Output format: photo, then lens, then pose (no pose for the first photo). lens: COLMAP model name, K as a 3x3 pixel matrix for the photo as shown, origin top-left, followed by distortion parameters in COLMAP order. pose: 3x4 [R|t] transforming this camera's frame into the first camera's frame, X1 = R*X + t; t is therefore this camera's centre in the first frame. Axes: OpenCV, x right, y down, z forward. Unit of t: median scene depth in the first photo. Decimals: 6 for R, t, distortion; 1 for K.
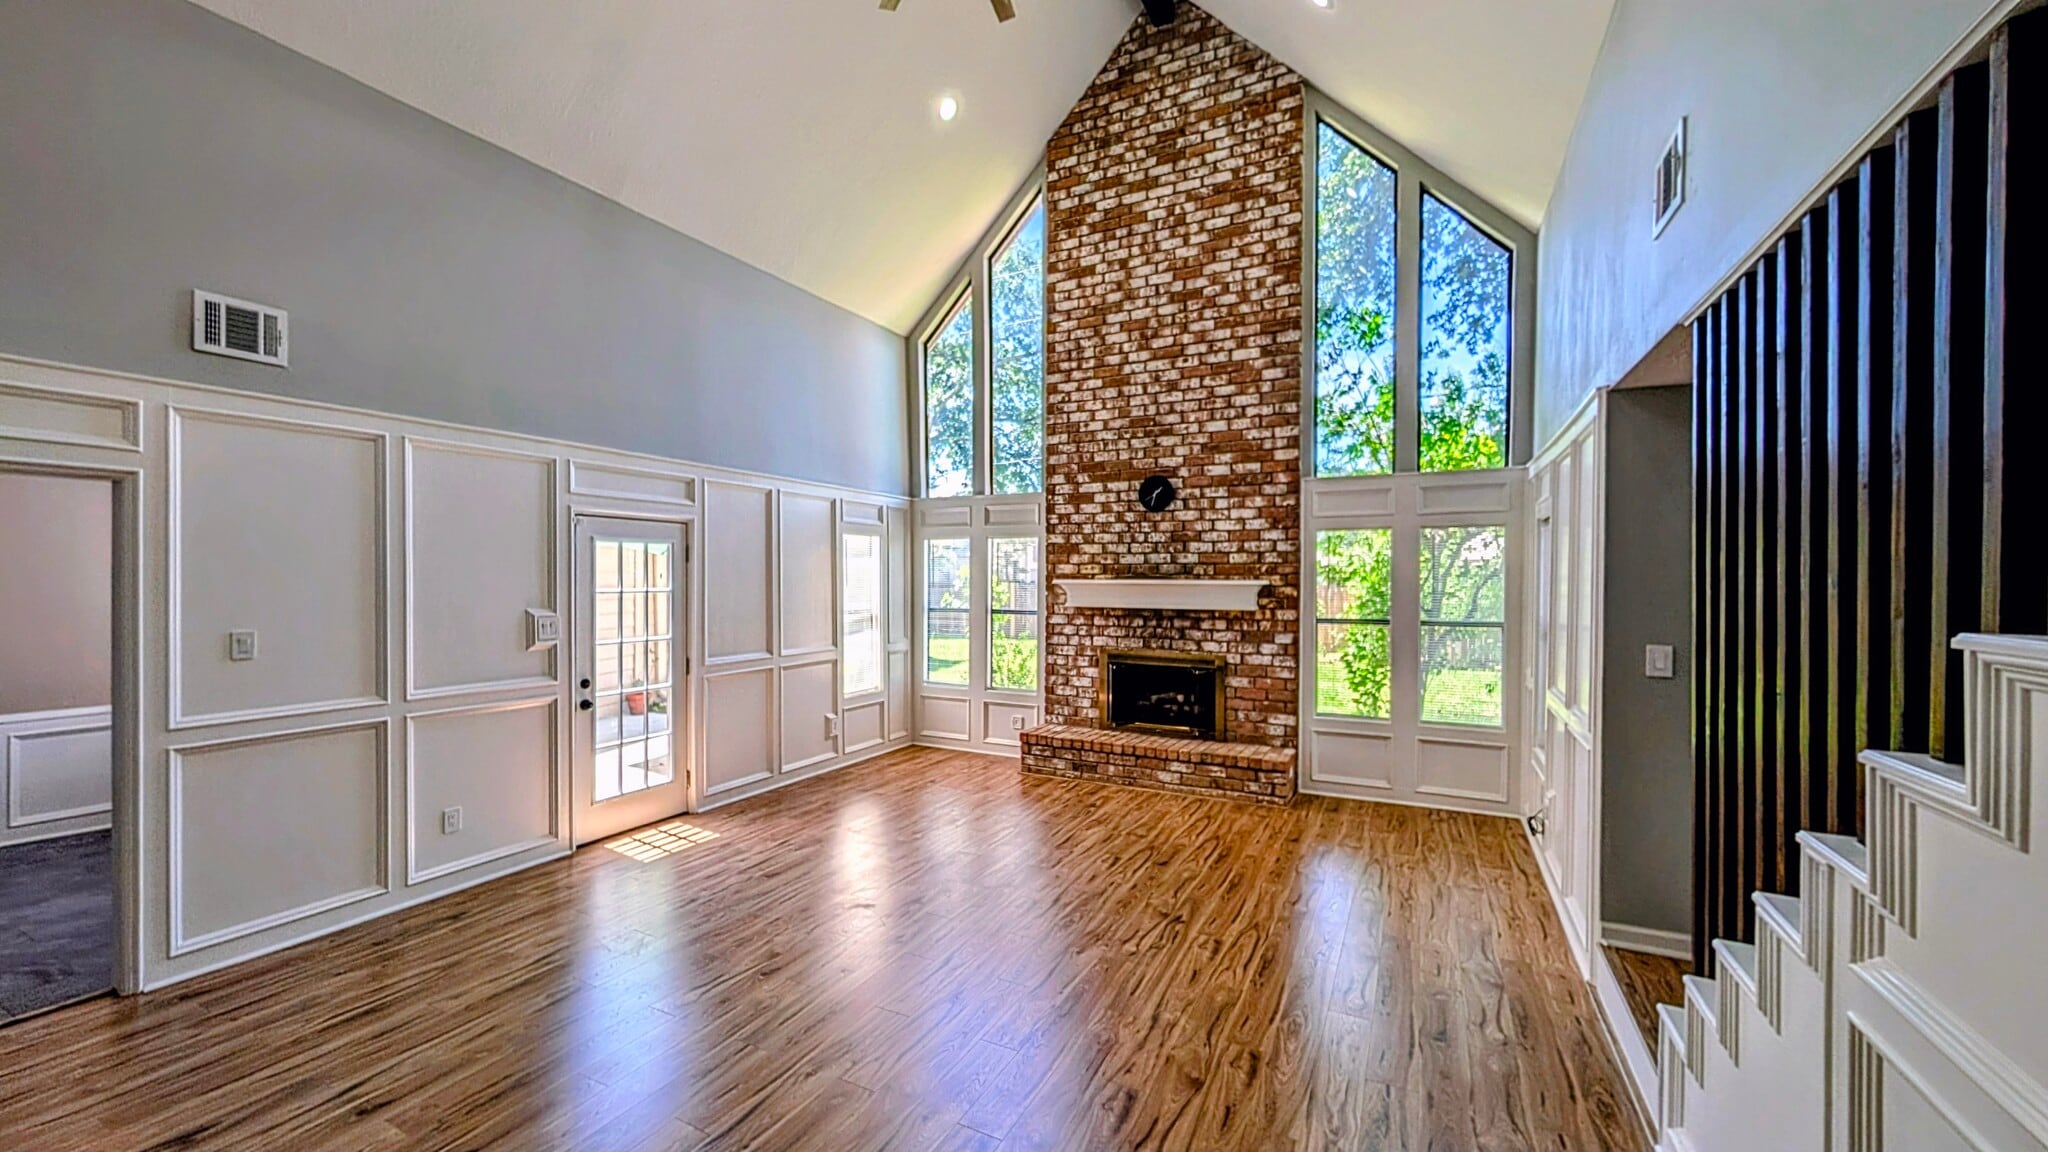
lens RADIAL K [[776.8, 0, 1016.5], [0, 776.8, 580.6], [0, 0, 1]] dist [0.000084, 0.000187]
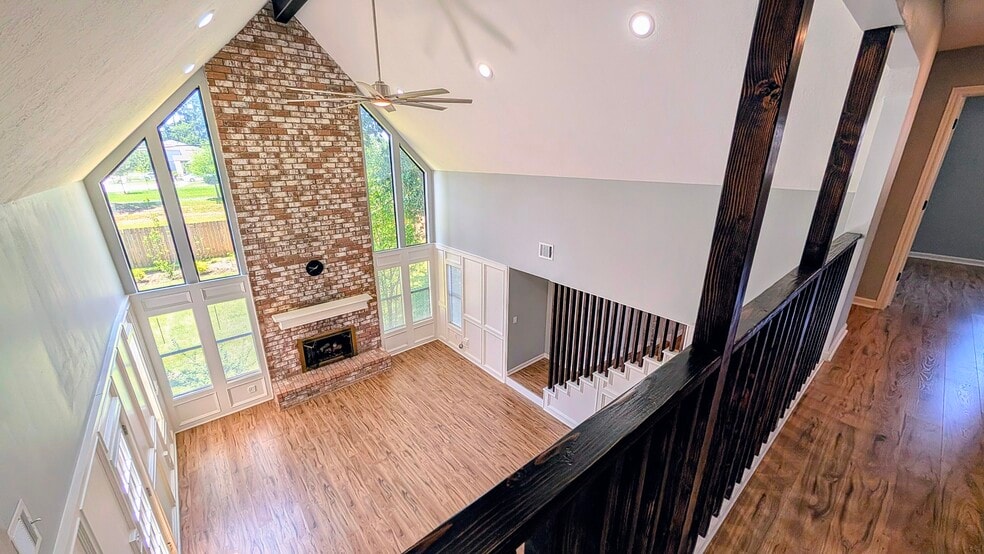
lens RADIAL K [[373.2, 0, 488.4], [0, 373.2, 279.2], [0, 0, 1]] dist [0.000084, 0.000187]
pose [[0.384382, -0.296658, 0.874211, -0.577322], [0.008377, 0.948044, 0.318030, -0.423571], [-0.923136, -0.114921, 0.366896, 0.157191]]
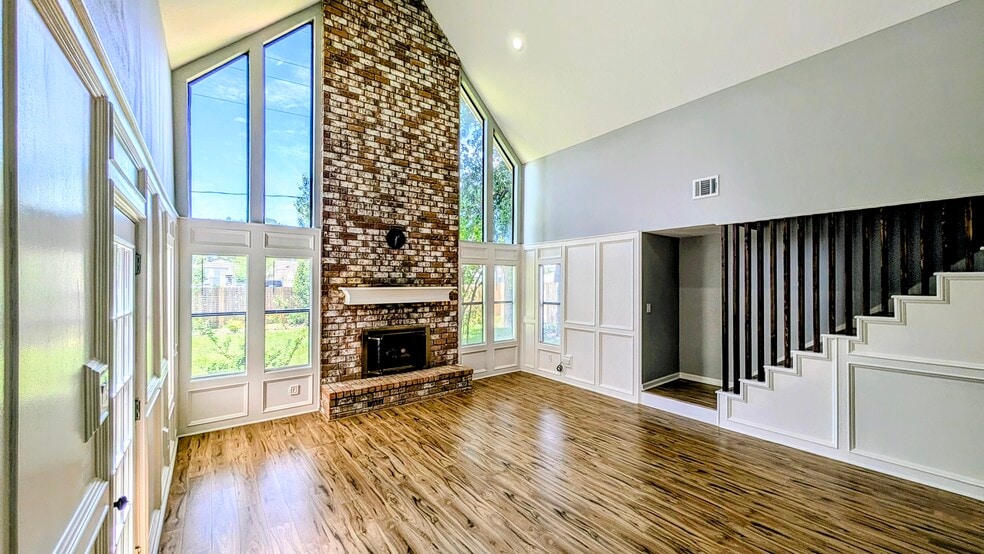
lens RADIAL K [[371.8, 0, 488.0], [0, 371.8, 279.0], [0, 0, 1]] dist [-0.000444, 0.000030]
pose [[0.426864, 0.004317, 0.904305, -0.518249], [0.006075, 0.999952, -0.007642, -0.011862], [-0.904295, 0.008755, 0.426818, 0.449700]]
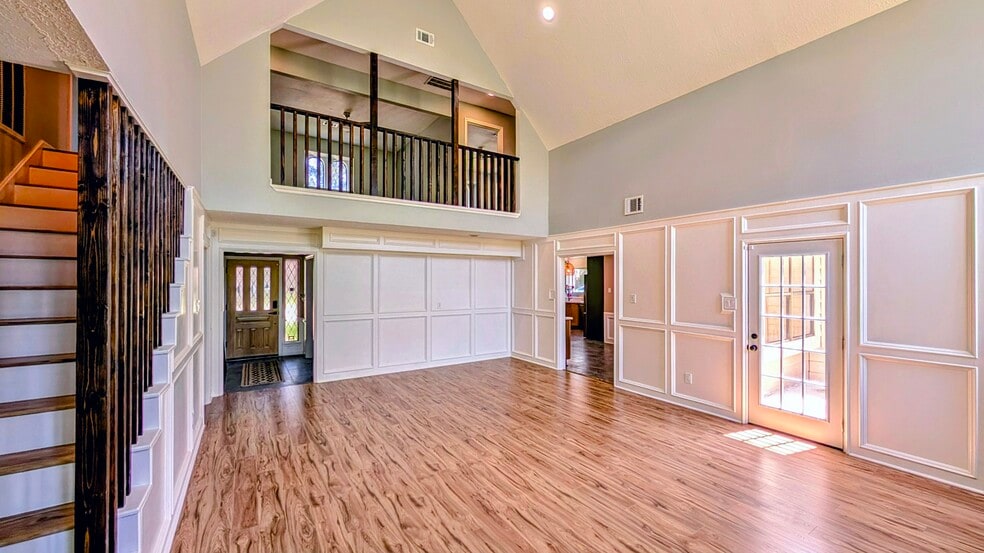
lens RADIAL K [[378.8, 0, 490.1], [0, 378.8, 279.2], [0, 0, 1]] dist [0.001126, 0.000087]
pose [[-0.494161, -0.006745, -0.869344, 0.392118], [-0.008171, 0.999962, -0.003114, 0.004884], [0.869332, 0.005565, -0.494198, 0.672602]]
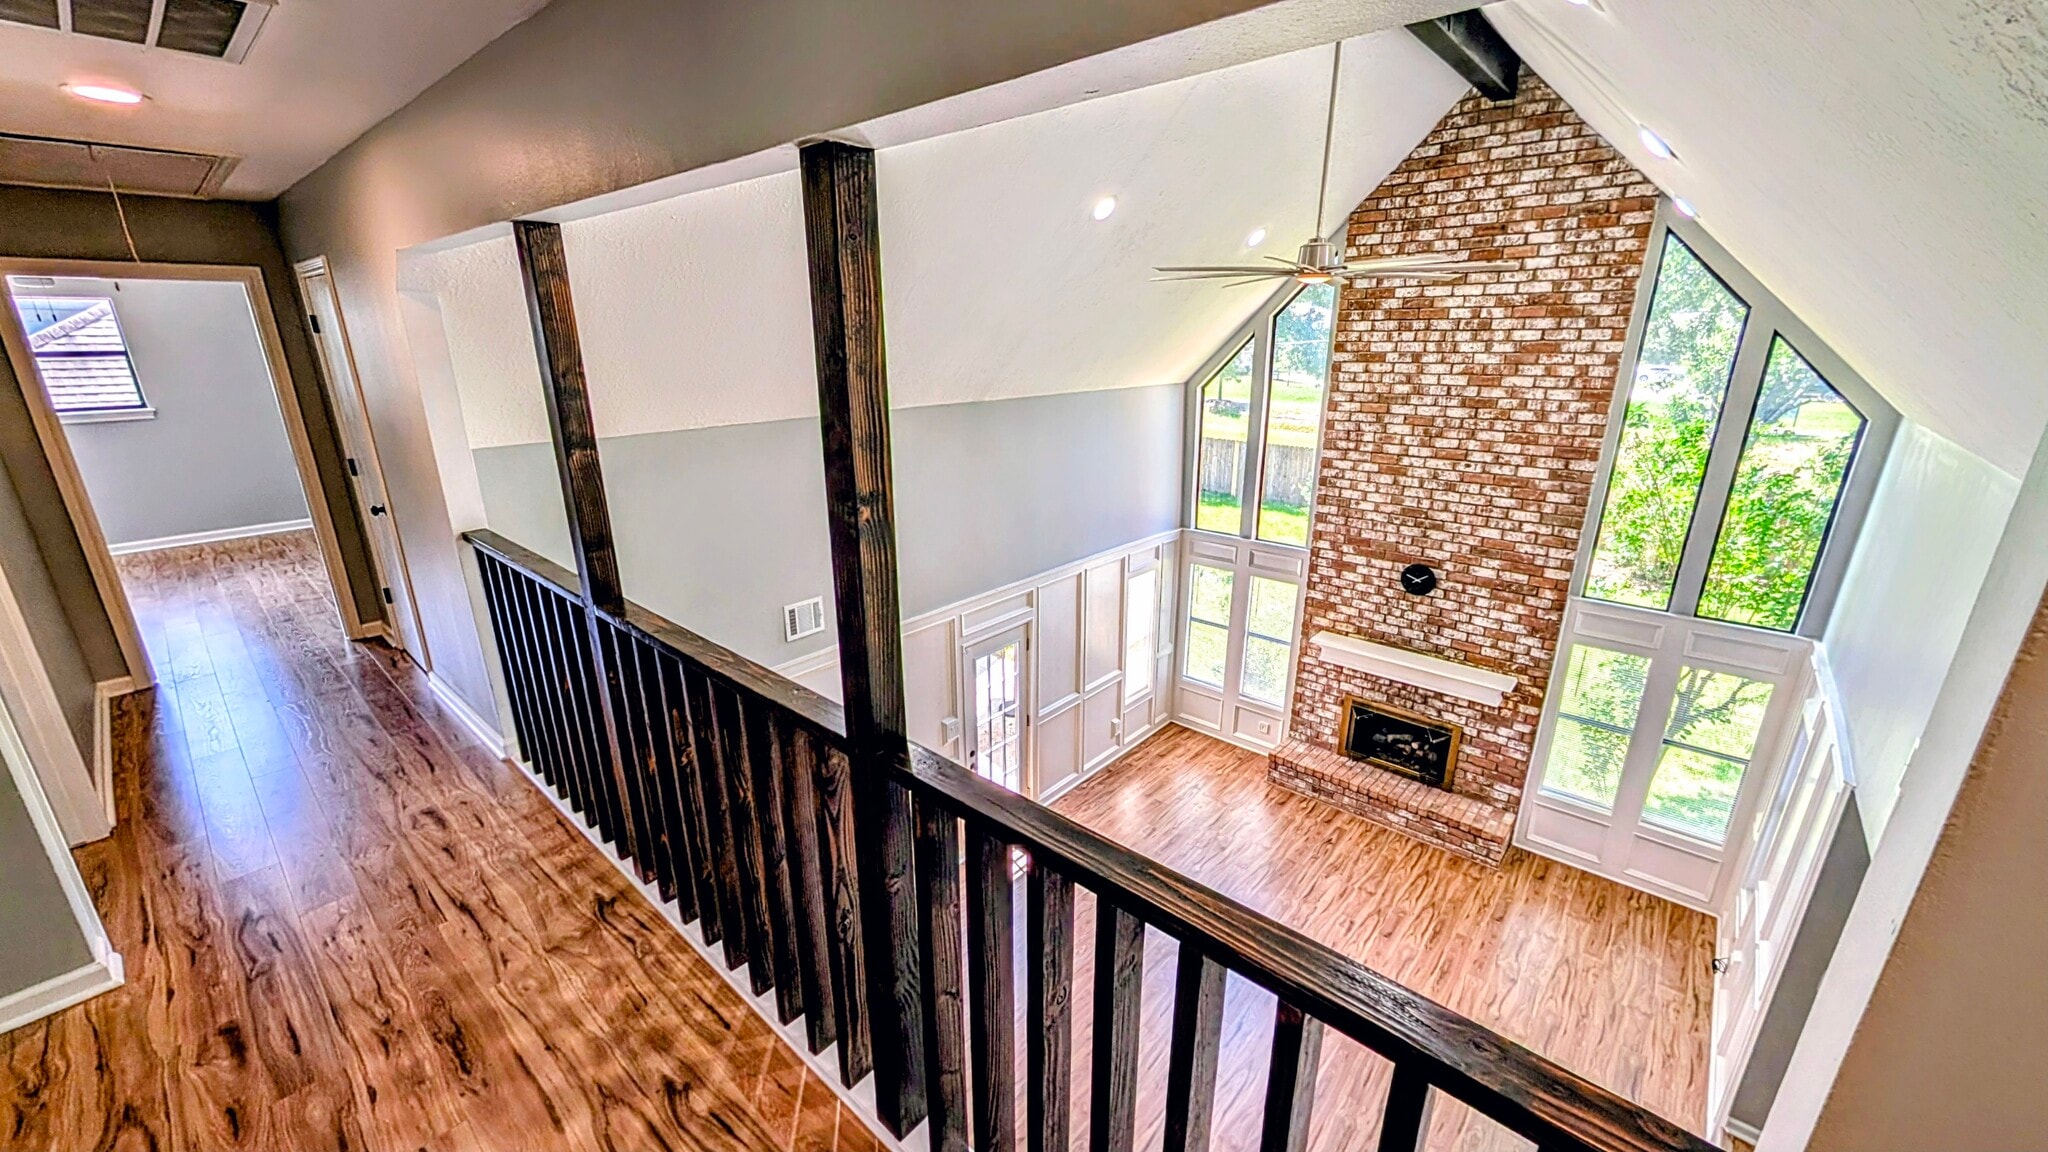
lens RADIAL K [[776.8, 0, 1016.5], [0, 776.8, 580.6], [0, 0, 1]] dist [0.000084, 0.000187]
pose [[0.969060, 0.068444, -0.237146, -0.115088], [0.005583, 0.954461, 0.298284, -0.454455], [0.246762, -0.290380, 0.924548, -0.169588]]
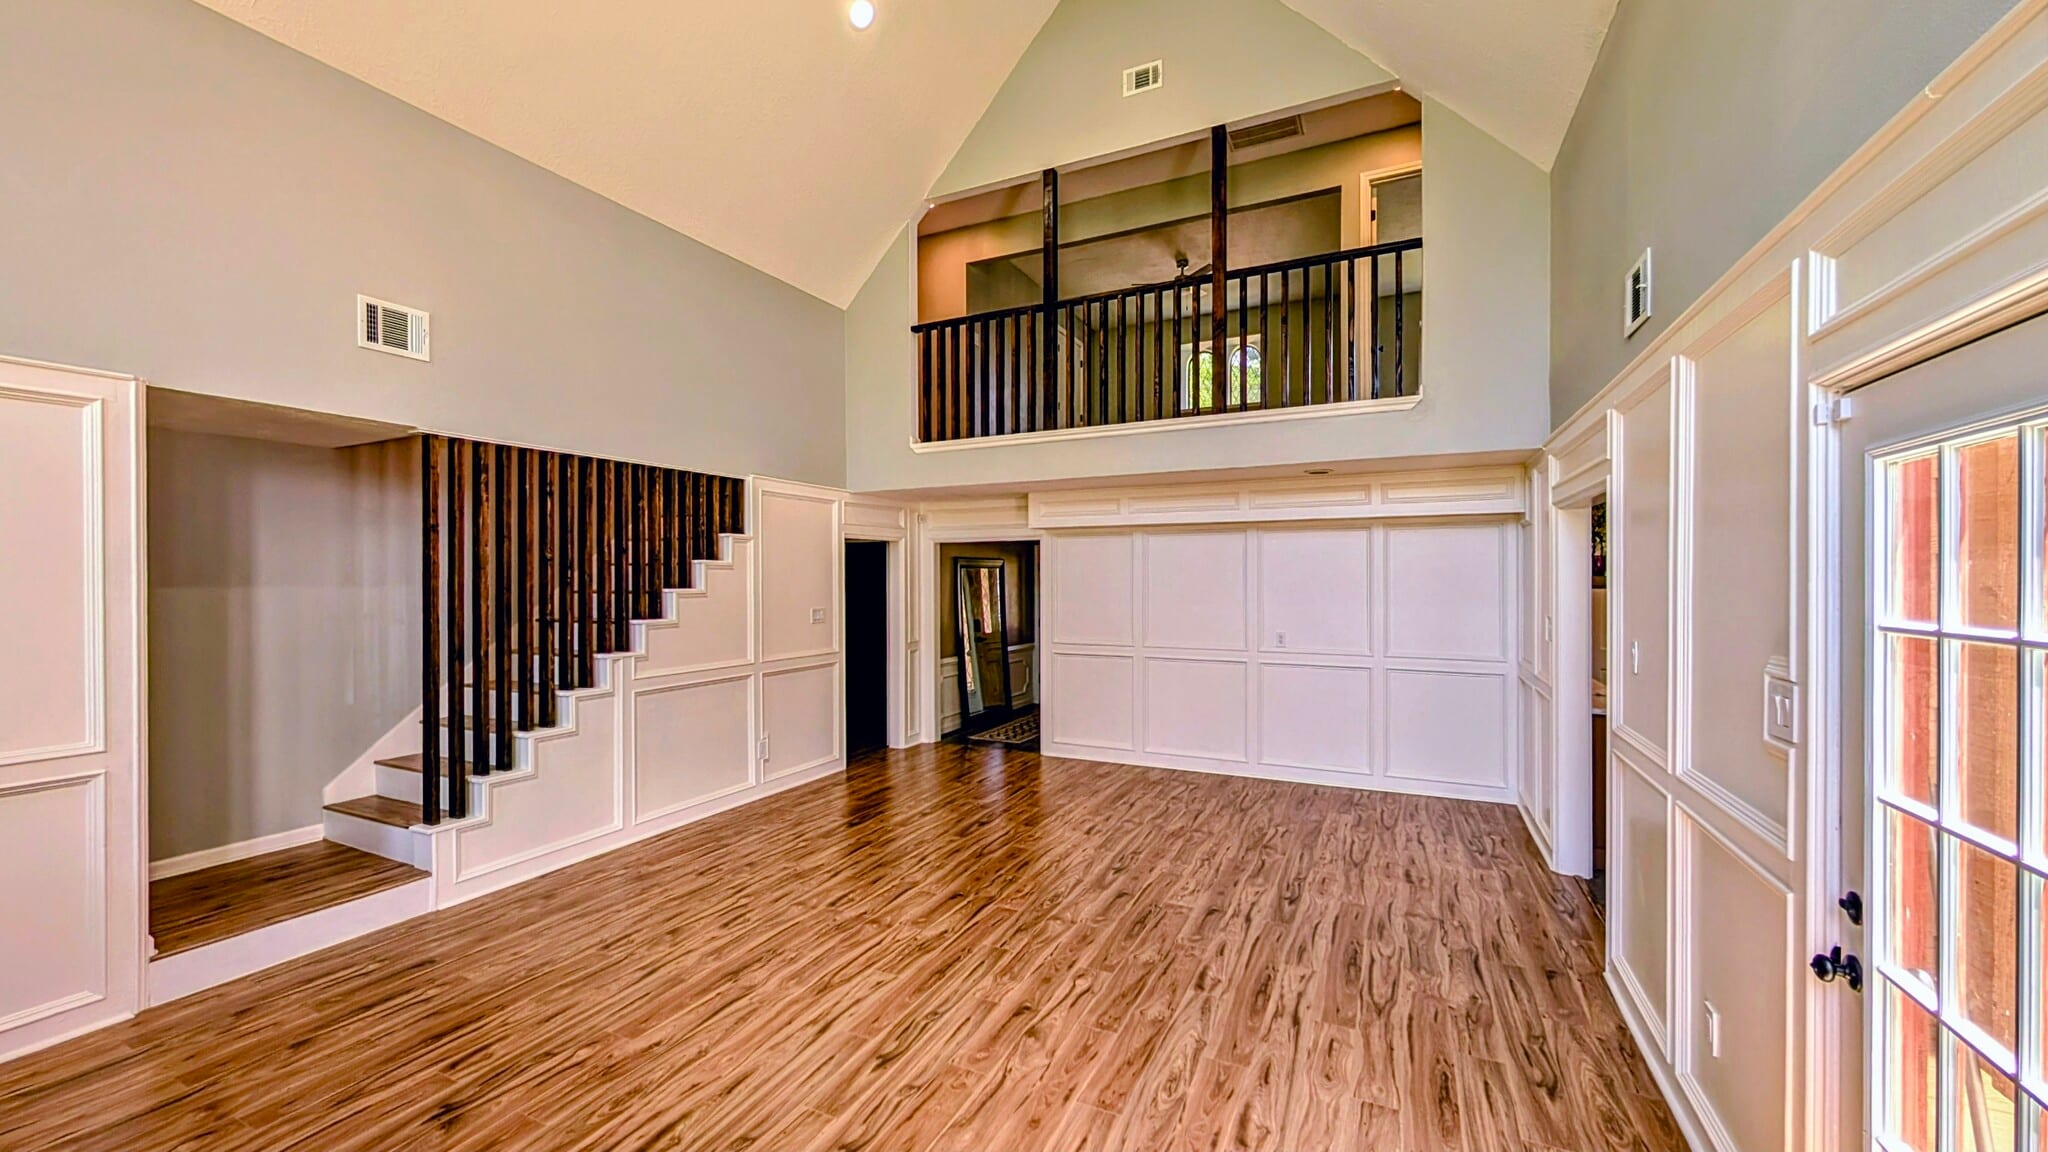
lens RADIAL K [[776.8, 0, 1016.5], [0, 776.8, 580.6], [0, 0, 1]] dist [0.000084, 0.000187]
pose [[-0.999767, 0.000802, -0.021558, -0.149804], [0.000635, 0.999970, 0.007745, -0.004502], [0.021564, 0.007730, -0.999738, 0.982723]]
